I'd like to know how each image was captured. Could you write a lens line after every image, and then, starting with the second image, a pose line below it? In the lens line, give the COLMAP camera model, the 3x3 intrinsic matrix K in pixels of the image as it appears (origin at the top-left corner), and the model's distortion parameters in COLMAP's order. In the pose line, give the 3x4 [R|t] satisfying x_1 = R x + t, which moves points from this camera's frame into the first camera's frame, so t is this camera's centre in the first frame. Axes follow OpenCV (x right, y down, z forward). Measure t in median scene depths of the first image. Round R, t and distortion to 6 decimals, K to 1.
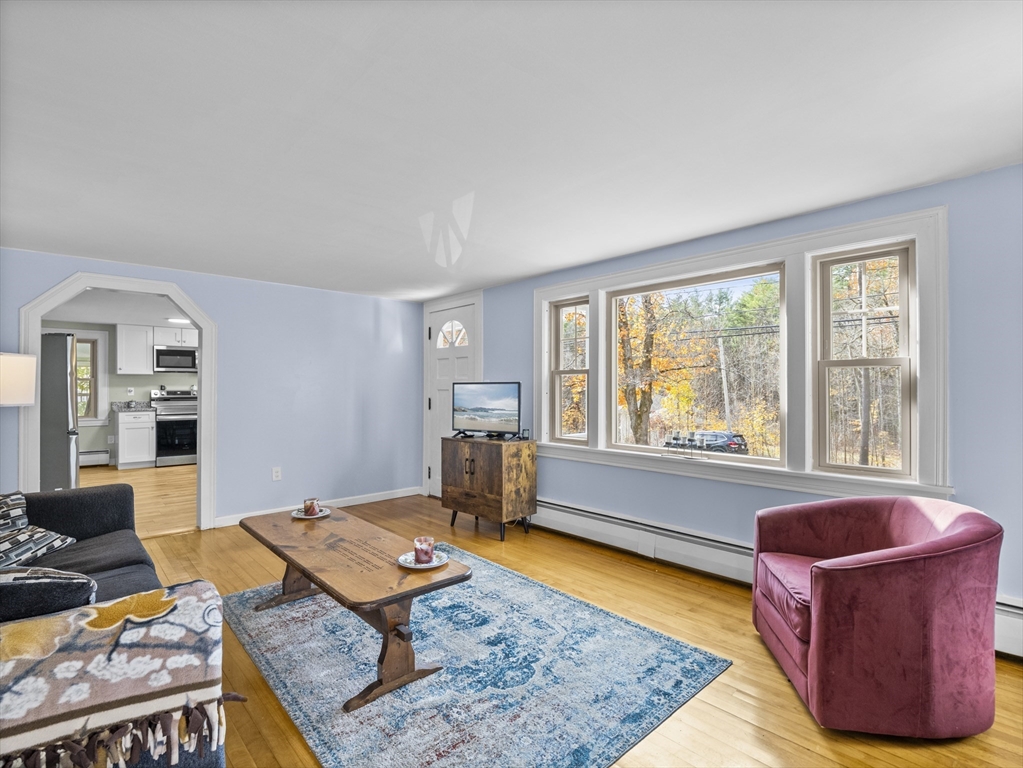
lens RADIAL K [[500.8, 0, 510.2], [0, 500.8, 388.9], [0, 0, 1]] dist [-0.015221, -0.000965]
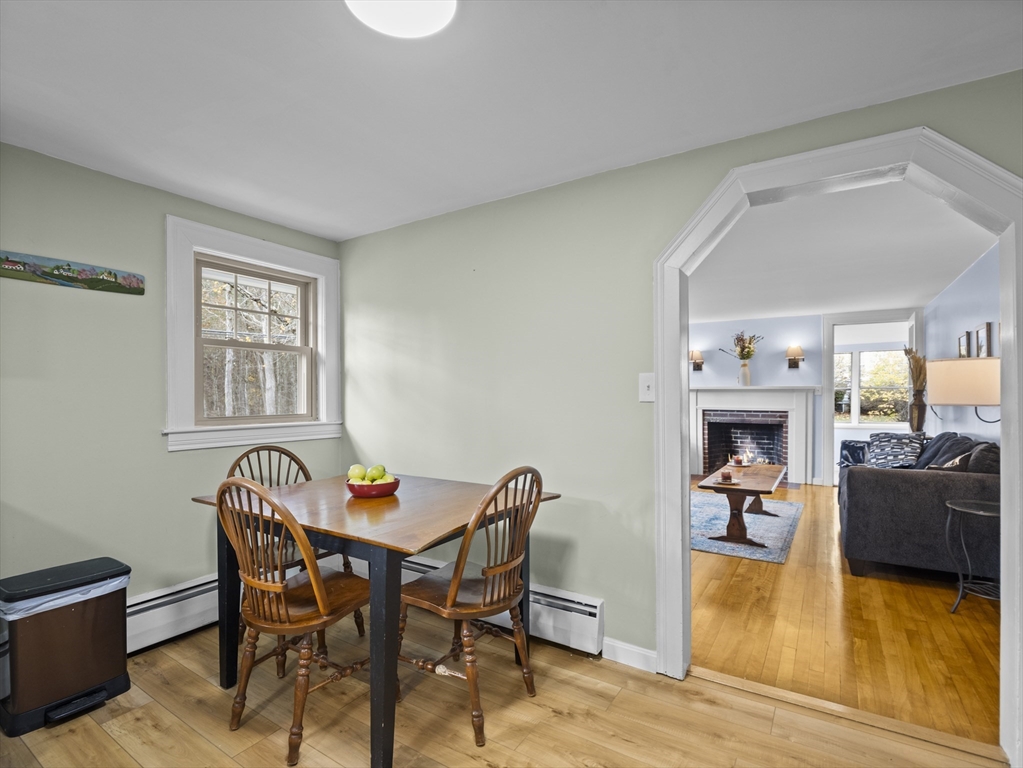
lens RADIAL K [[498.5, 0, 510.5], [0, 498.5, 397.2], [0, 0, 1]] dist [-0.009065, -0.007133]
pose [[-0.258313, -0.006636, 0.966038, -1.109501], [0.005472, 0.999950, 0.008332, 0.000428], [-0.966046, 0.007438, -0.258264, 1.360480]]
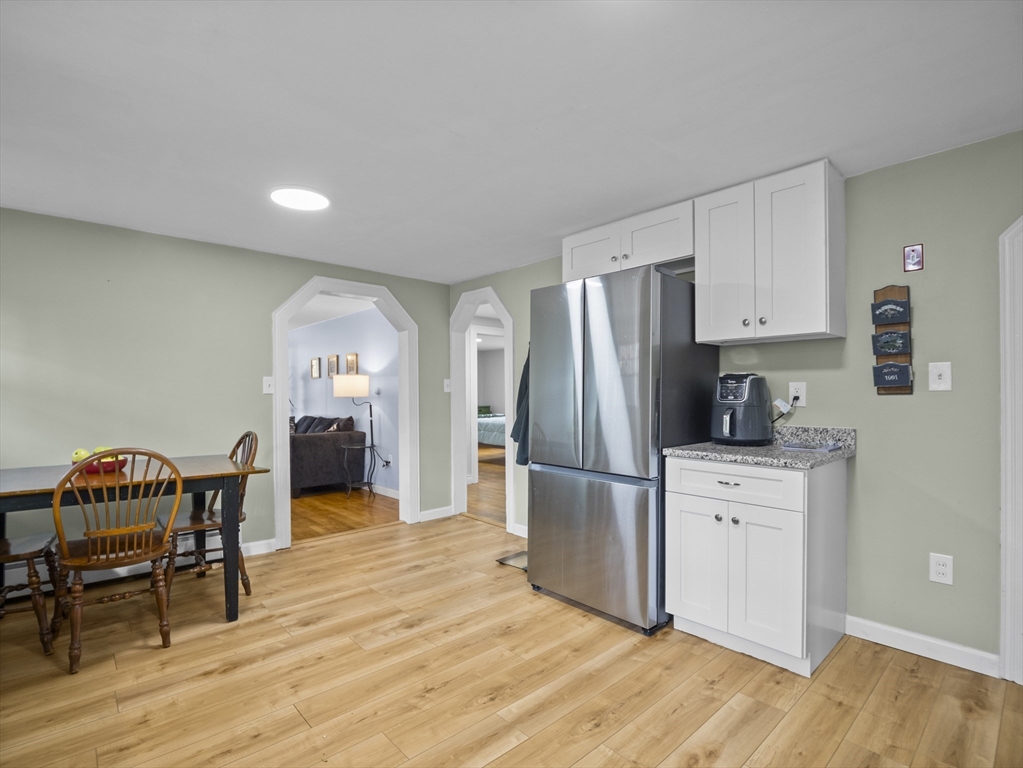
lens RADIAL K [[498.5, 0, 510.5], [0, 498.5, 397.2], [0, 0, 1]] dist [-0.009065, -0.007133]
pose [[-0.999999, -0.000080, -0.001721, -1.073441], [-0.000093, 0.999975, 0.007135, 0.009818], [0.001720, 0.007135, -0.999973, 1.976322]]
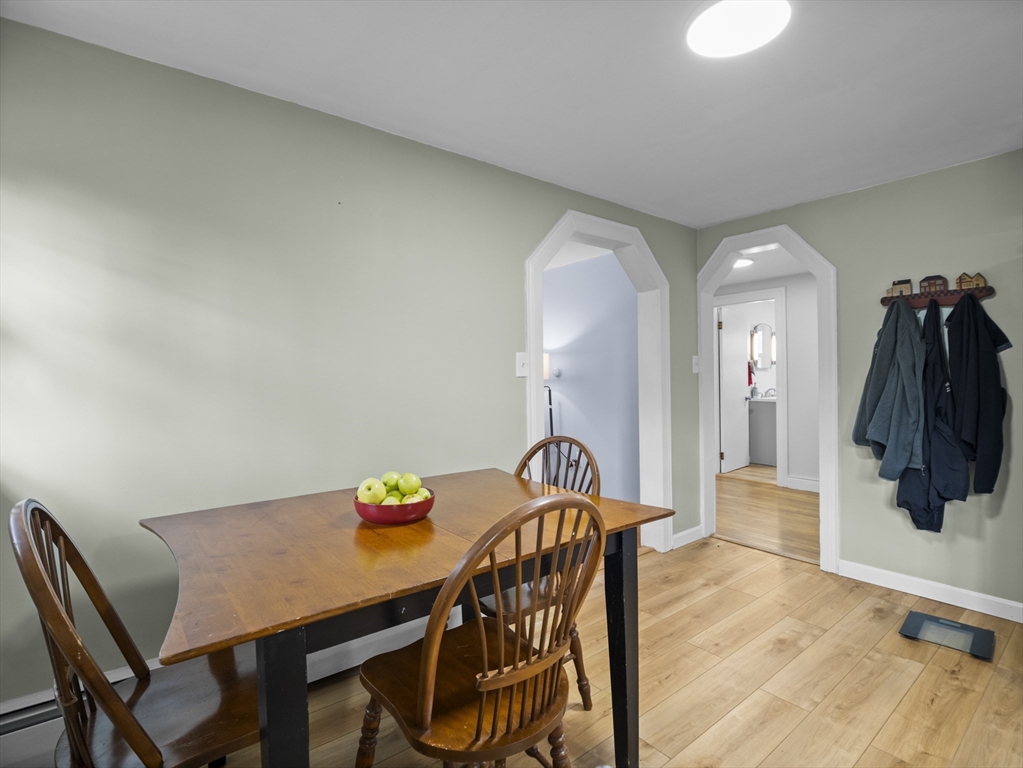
lens RADIAL K [[500.2, 0, 511.3], [0, 500.2, 378.6], [0, 0, 1]] dist [-0.017392, -0.000080]
pose [[-0.997500, 0.005526, 0.070449, -0.673599], [0.005967, 0.999964, 0.006040, 0.008959], [-0.070413, 0.006446, -0.997497, 1.705129]]
